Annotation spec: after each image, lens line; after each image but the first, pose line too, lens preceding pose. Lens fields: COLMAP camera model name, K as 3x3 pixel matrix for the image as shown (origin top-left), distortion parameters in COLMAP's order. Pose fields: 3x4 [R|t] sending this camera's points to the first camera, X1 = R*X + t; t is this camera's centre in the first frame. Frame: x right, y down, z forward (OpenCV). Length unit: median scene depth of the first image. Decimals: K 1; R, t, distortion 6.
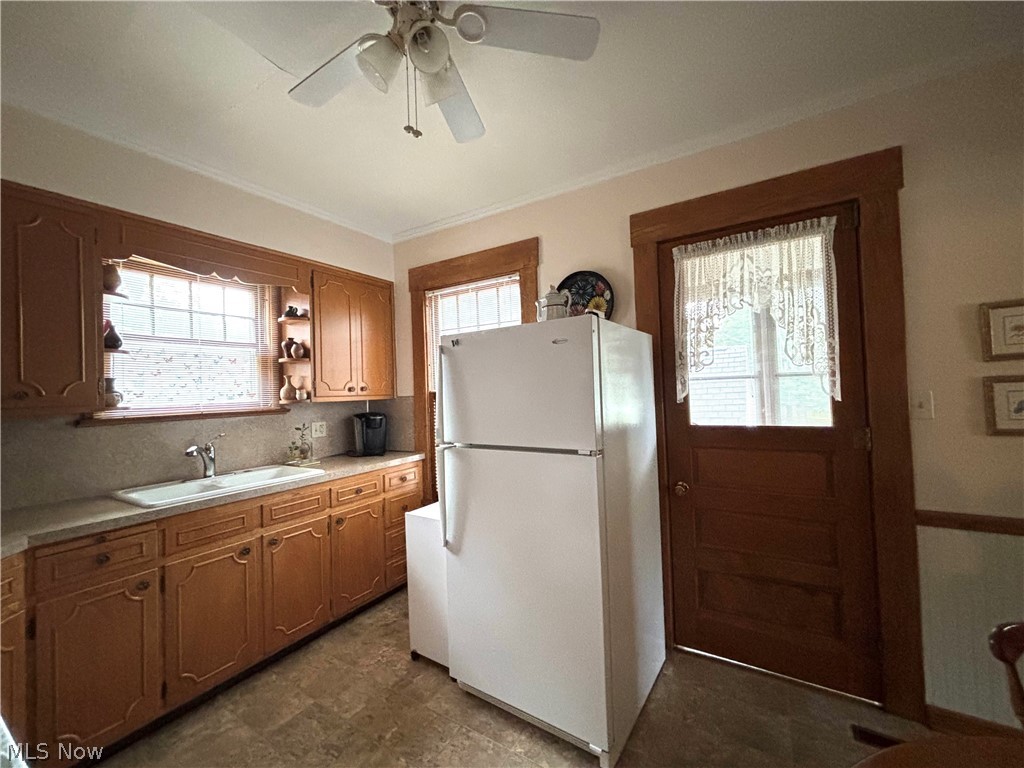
lens RADIAL K [[410.5, 0, 515.3], [0, 410.5, 386.4], [0, 0, 1]] dist [0.001237, 0.000091]
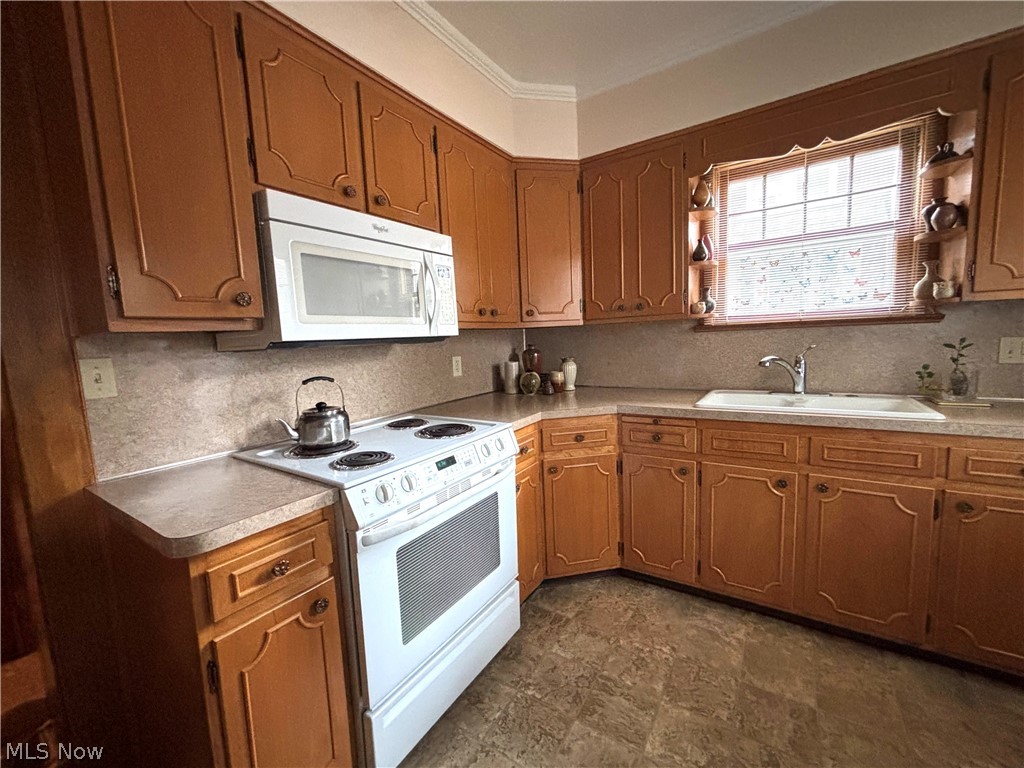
lens RADIAL K [[410.5, 0, 513.6], [0, 410.5, 381.6], [0, 0, 1]] dist [0.001237, 0.000091]
pose [[-0.024484, 0.146542, -0.988901, 0.147059], [0.060902, 0.987579, 0.144838, 0.029860], [0.997843, -0.056680, -0.033104, 0.412654]]
